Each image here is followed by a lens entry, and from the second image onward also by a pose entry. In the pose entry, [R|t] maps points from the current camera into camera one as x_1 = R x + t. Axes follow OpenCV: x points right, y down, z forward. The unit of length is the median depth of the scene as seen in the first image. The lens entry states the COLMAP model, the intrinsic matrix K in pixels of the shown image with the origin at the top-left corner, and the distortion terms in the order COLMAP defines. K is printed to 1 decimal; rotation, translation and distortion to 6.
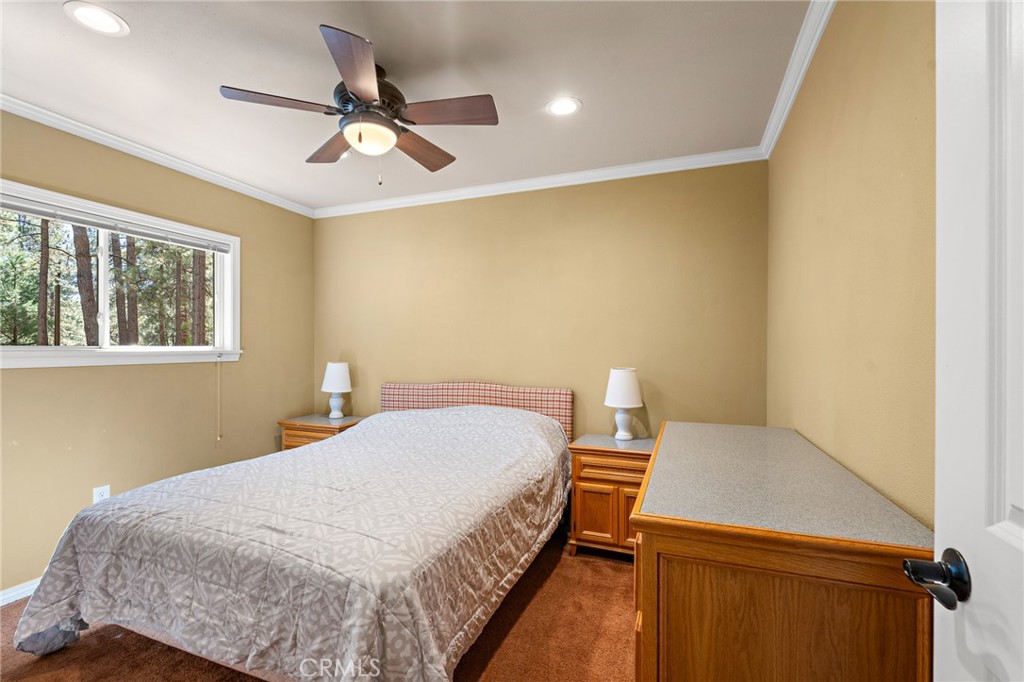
lens RADIAL K [[450.7, 0, 507.6], [0, 450.7, 344.5], [0, 0, 1]] dist [-0.000539, 0.000351]
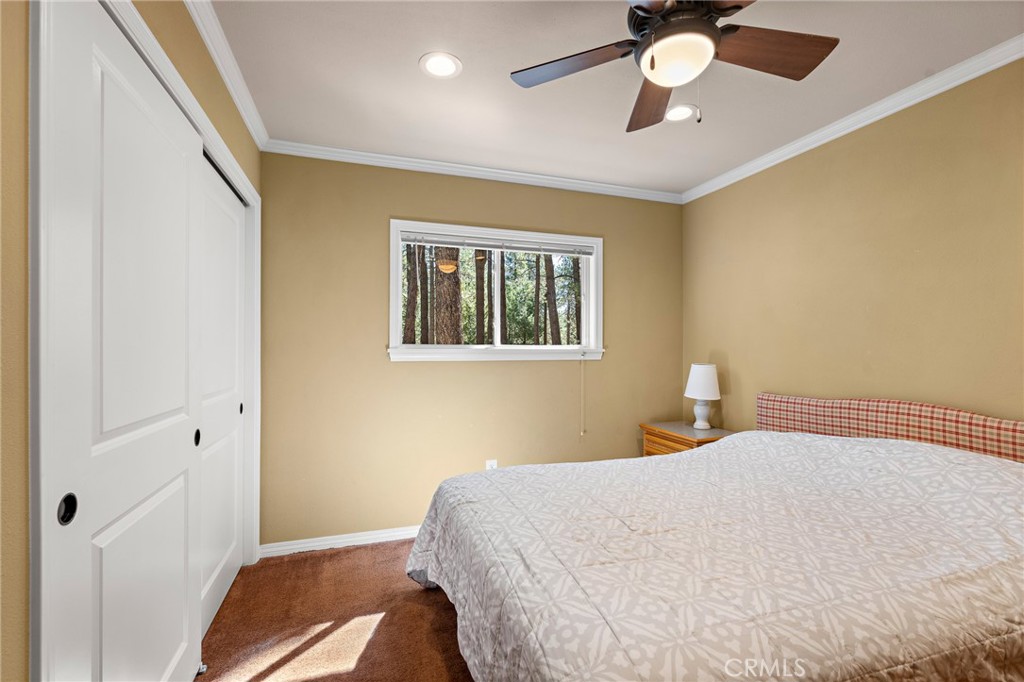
lens RADIAL K [[450.7, 0, 507.6], [0, 450.7, 344.5], [0, 0, 1]] dist [-0.000539, 0.000351]
pose [[0.640241, -0.001687, -0.768173, 0.072386], [0.002332, 0.999997, -0.000252, 0.002945], [0.768171, -0.001630, 0.640243, 0.277176]]
